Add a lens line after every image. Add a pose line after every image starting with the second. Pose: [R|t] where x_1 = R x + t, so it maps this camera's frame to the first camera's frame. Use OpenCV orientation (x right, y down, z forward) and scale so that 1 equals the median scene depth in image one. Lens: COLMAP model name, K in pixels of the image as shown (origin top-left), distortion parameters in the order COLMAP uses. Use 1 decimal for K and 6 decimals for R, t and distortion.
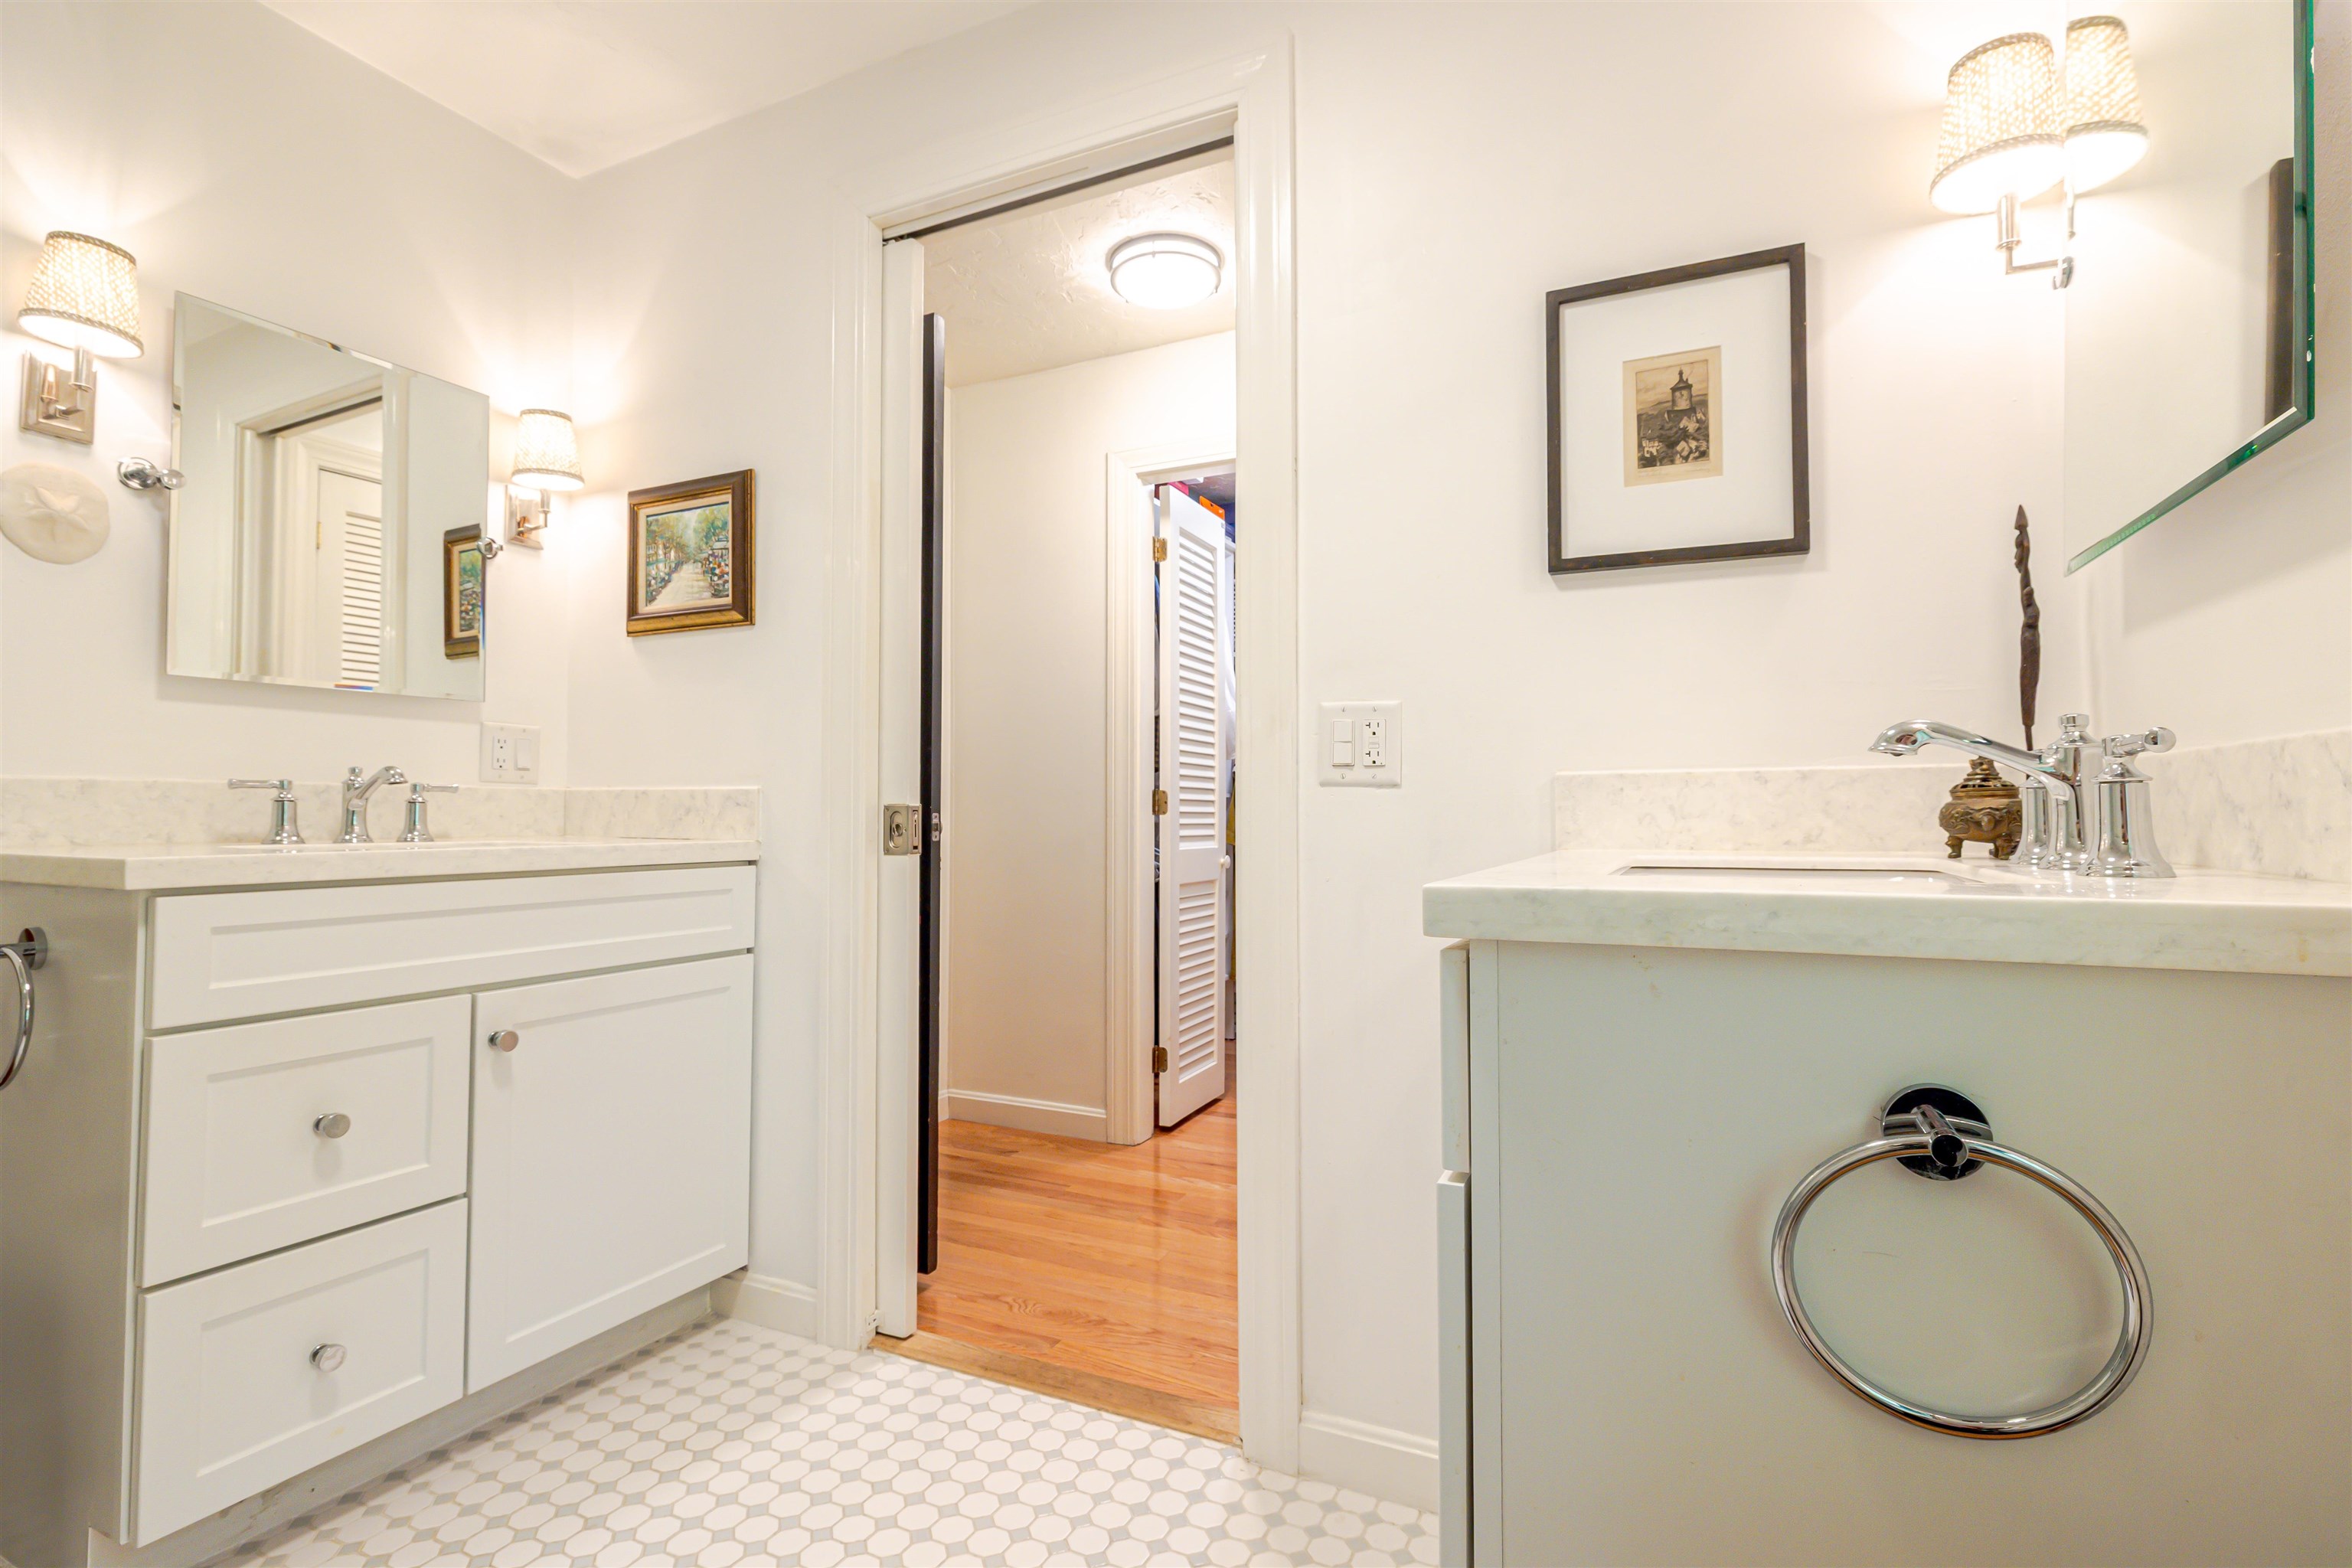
lens RADIAL K [[1130.7, 0, 1182.4], [0, 1130.7, 781.4], [0, 0, 1]] dist [-0.003108, 0.000207]
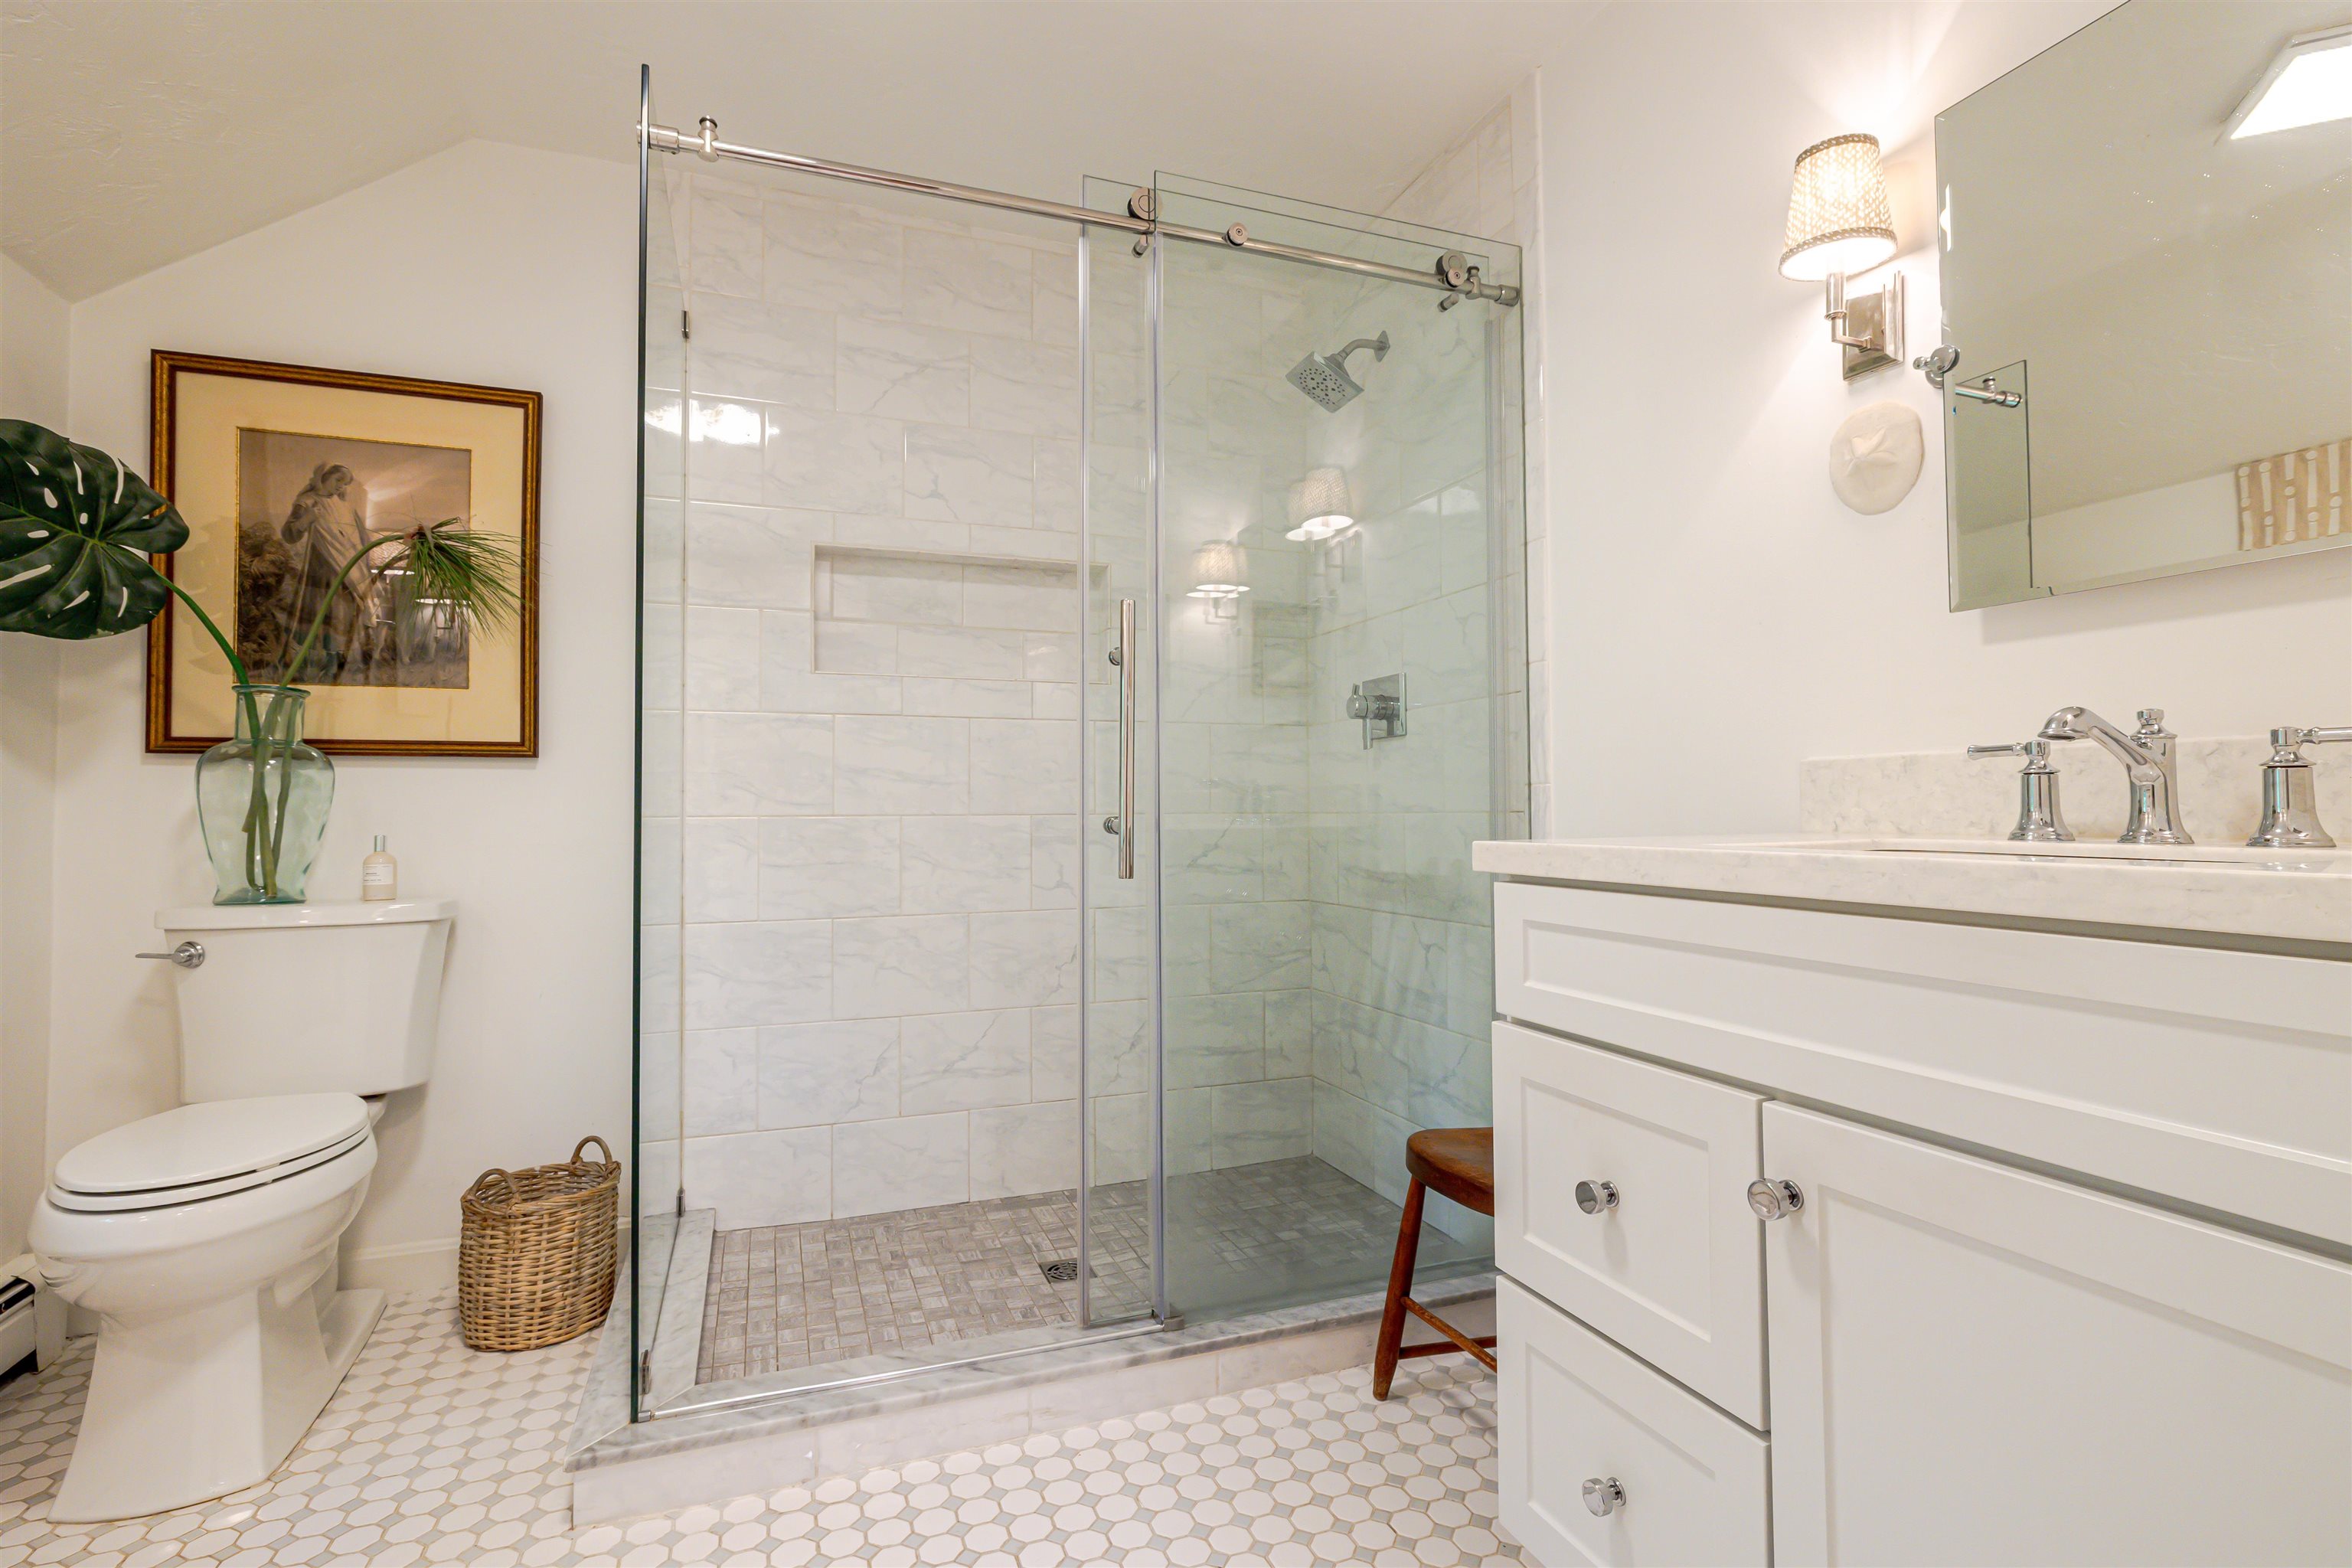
lens RADIAL K [[1130.7, 0, 1182.4], [0, 1130.7, 781.4], [0, 0, 1]] dist [-0.003108, 0.000207]
pose [[-0.694361, -0.012188, -0.719524, 0.008853], [0.028923, 0.998576, -0.044826, 0.039164], [0.719045, -0.051936, -0.693020, 1.177891]]
